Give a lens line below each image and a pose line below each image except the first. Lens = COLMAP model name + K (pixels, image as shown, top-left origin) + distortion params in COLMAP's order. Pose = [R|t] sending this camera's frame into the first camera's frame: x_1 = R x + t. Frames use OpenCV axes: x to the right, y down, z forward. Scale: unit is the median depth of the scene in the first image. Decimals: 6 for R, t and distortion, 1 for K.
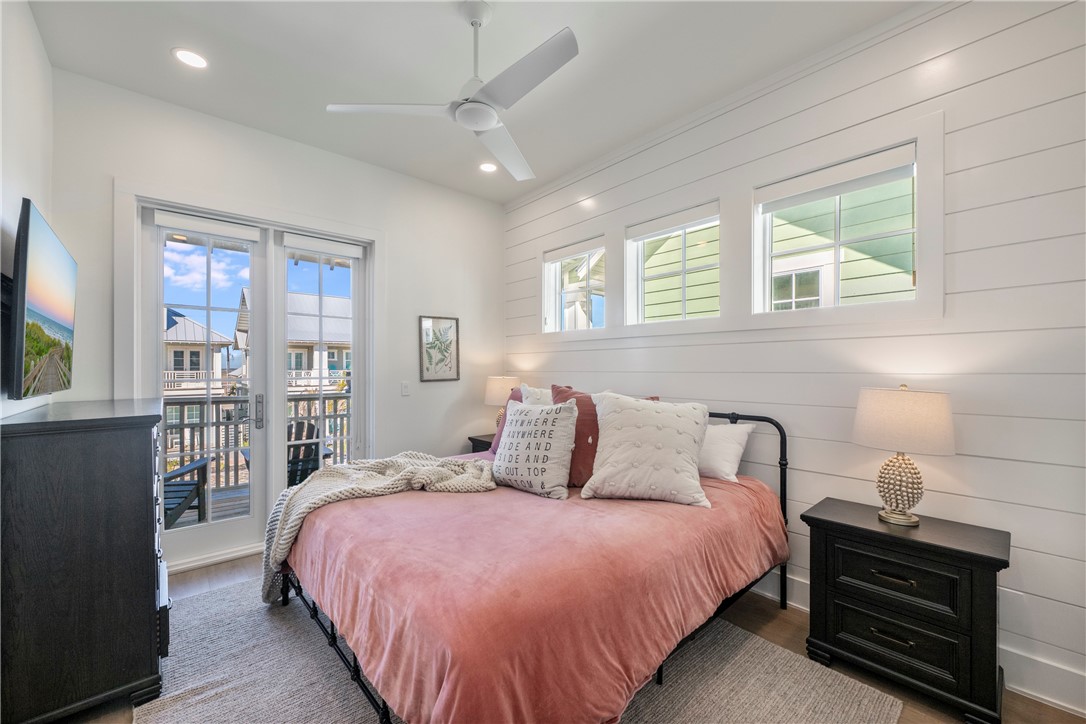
lens RADIAL K [[429.2, 0, 542.4], [0, 429.2, 367.0], [0, 0, 1]] dist [-0.002815, 0.000015]
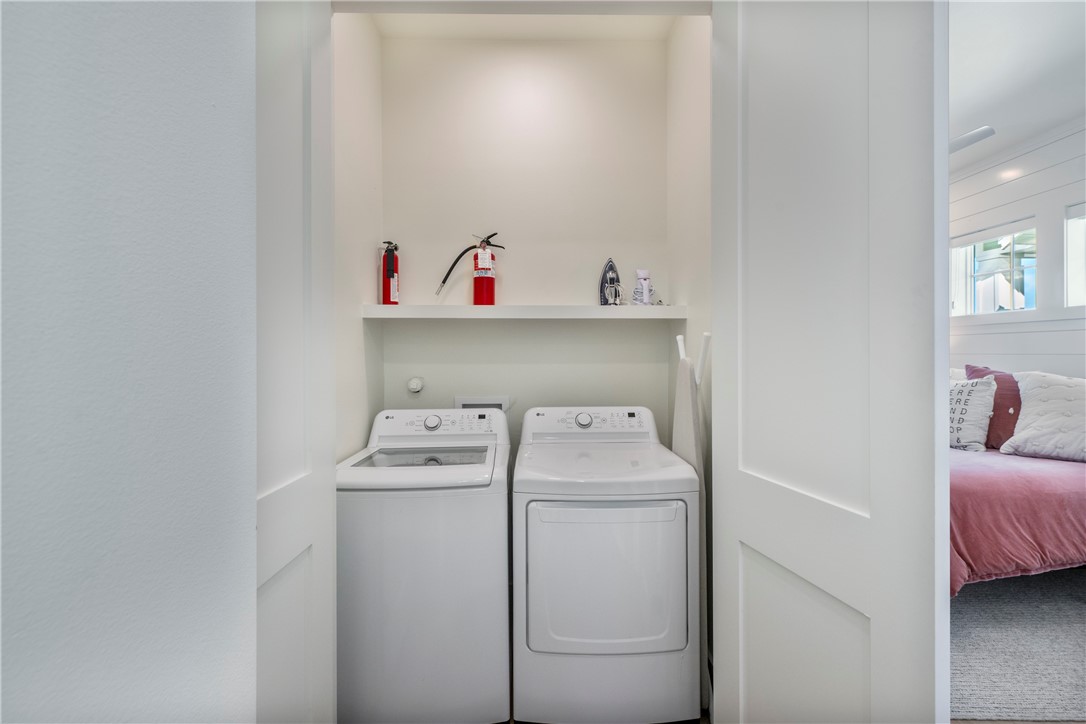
lens RADIAL K [[451.6, 0, 533.0], [0, 451.6, 350.3], [0, 0, 1]] dist [-0.002554, -0.000187]
pose [[0.749748, -0.004488, -0.661709, -0.063713], [0.005531, 0.999985, -0.000516, -0.005852], [0.661701, -0.003273, 0.749761, -0.914055]]
